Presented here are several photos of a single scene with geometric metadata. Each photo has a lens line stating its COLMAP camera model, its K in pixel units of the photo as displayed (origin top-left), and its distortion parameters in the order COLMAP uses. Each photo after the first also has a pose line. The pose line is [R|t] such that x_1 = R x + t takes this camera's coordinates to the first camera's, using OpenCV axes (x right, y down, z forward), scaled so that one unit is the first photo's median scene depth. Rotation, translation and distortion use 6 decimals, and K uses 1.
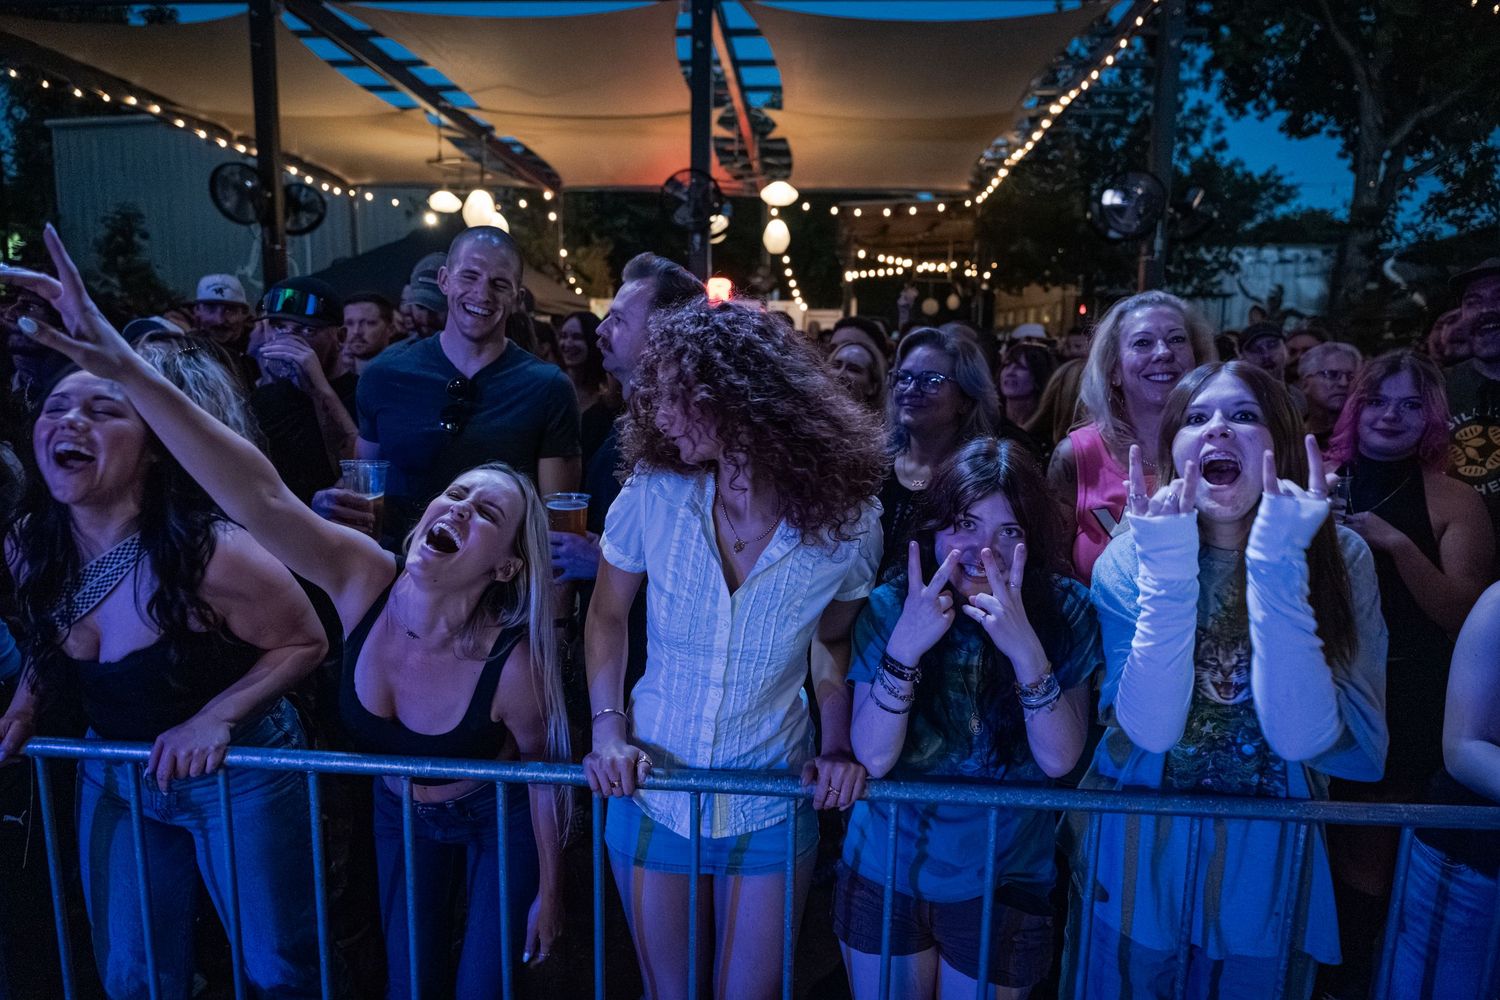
lens RADIAL K [[989.7, 0, 750.0], [0, 989.7, 500.0], [0, 0, 1]] dist [0.010240, -0.004332]
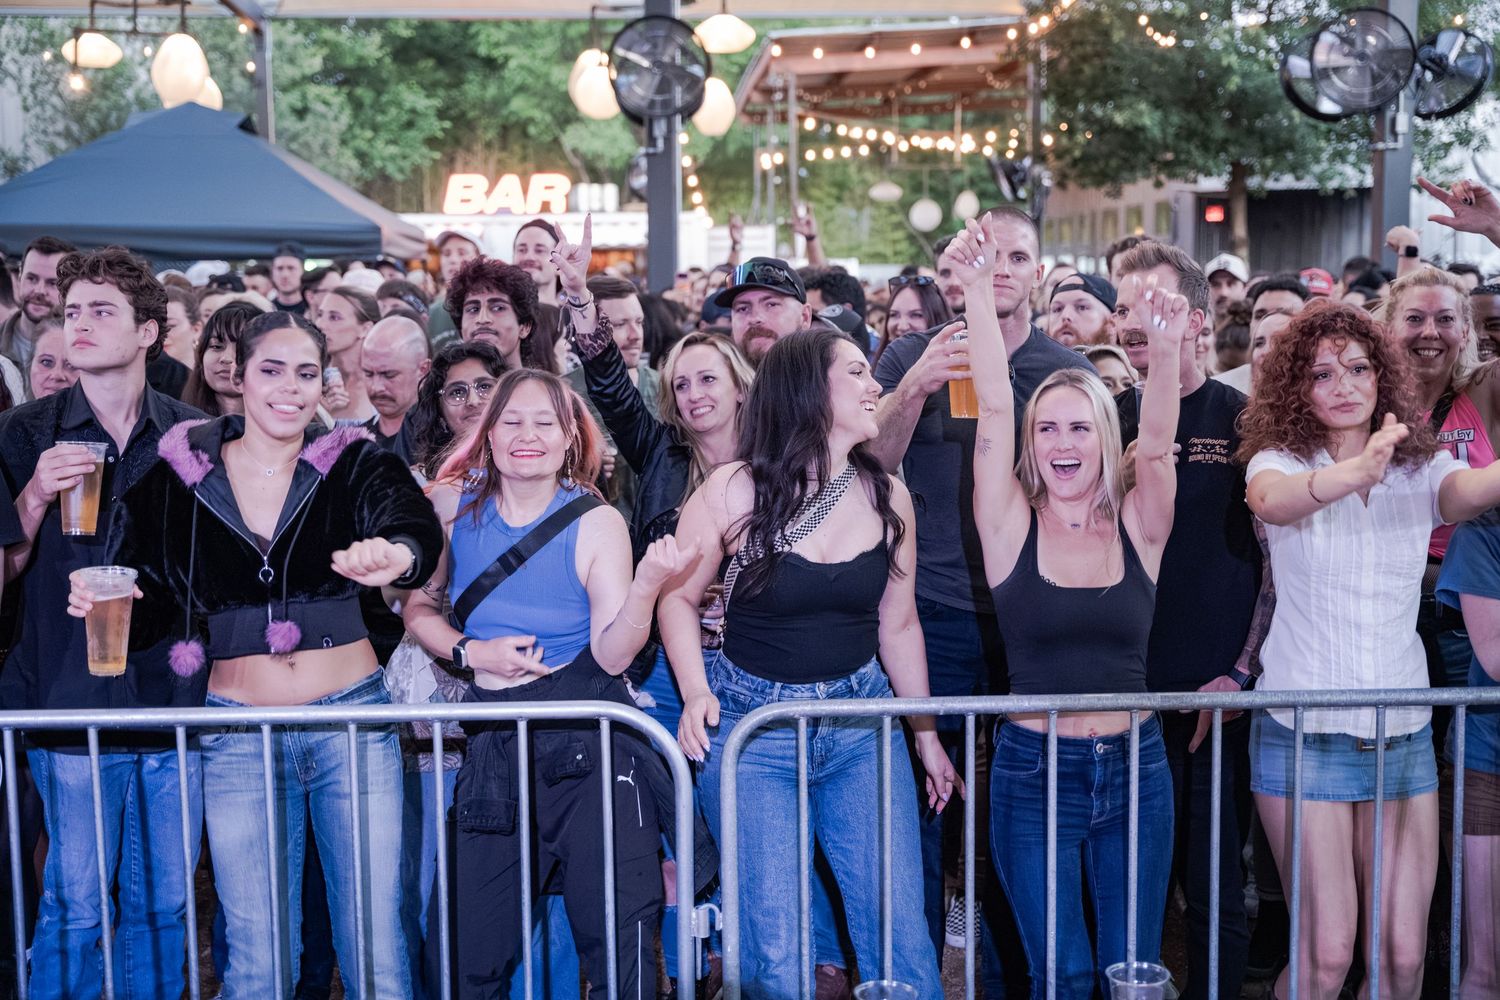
lens RADIAL K [[1963.8, 0, 750.0], [0, 1963.8, 500.0], [0, 0, 1]] dist [0.178625, -0.484869]
pose [[0.991718, -0.039209, 0.122302, -0.067340], [0.044859, 0.998033, -0.043795, 0.007212], [-0.120344, 0.048919, 0.991526, -0.079168]]
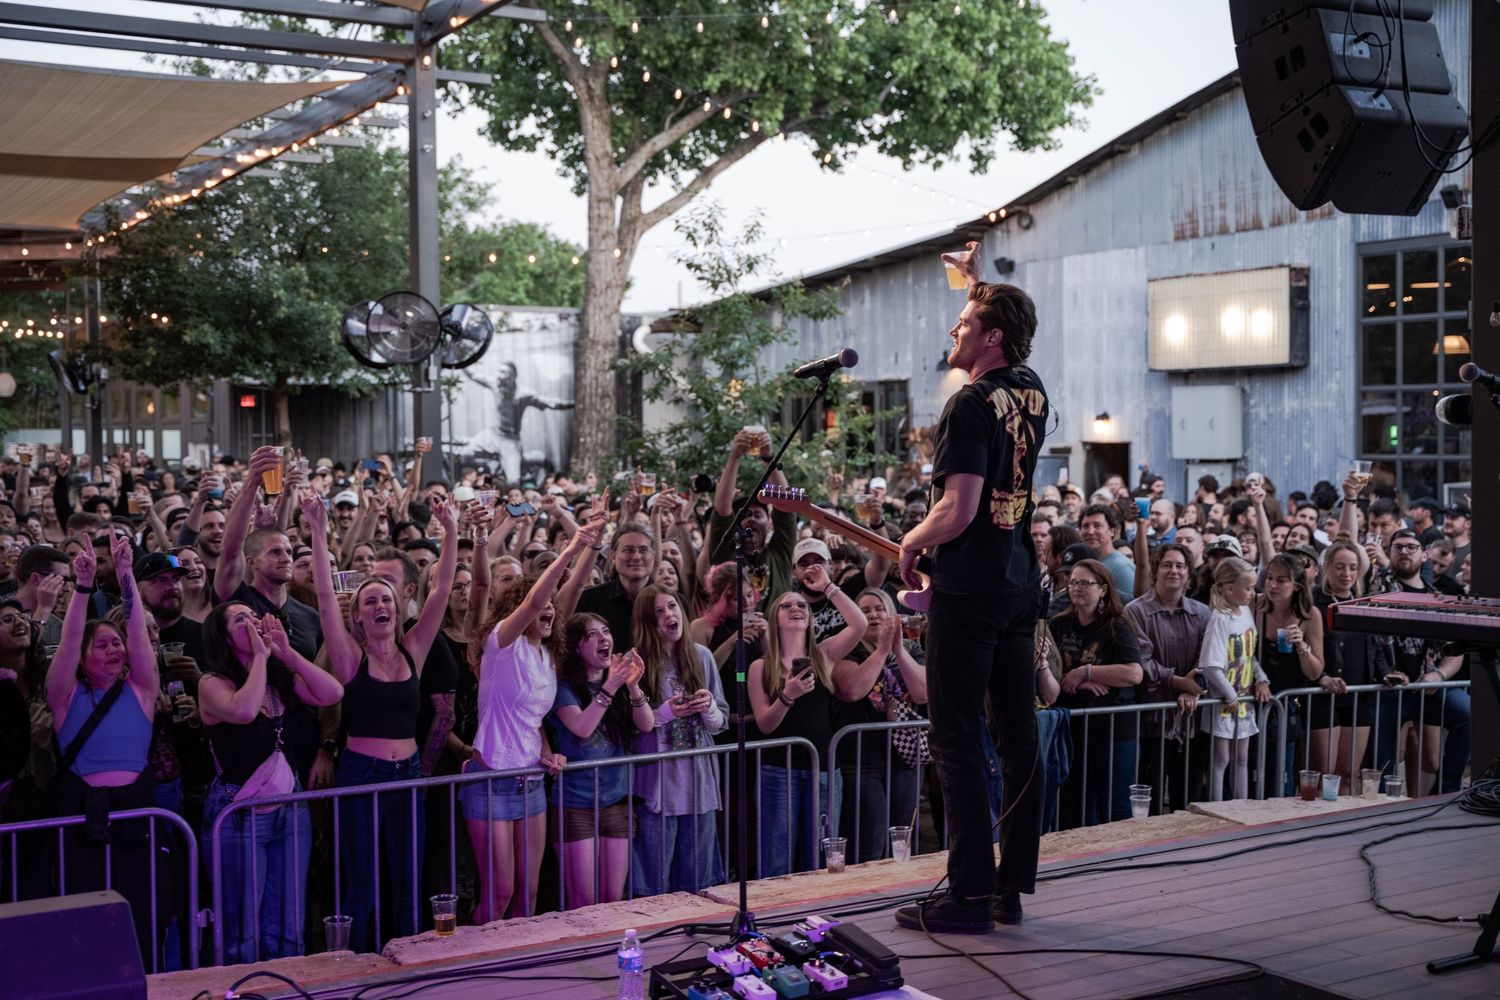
lens RADIAL K [[1985.1, 0, 750.0], [0, 1985.1, 500.0], [0, 0, 1]] dist [0.023093, -0.026674]
pose [[0.808504, -0.050128, 0.586352, -0.154436], [0.115130, 0.990586, -0.074063, 0.002676], [-0.577119, 0.127387, 0.806664, -0.213197]]
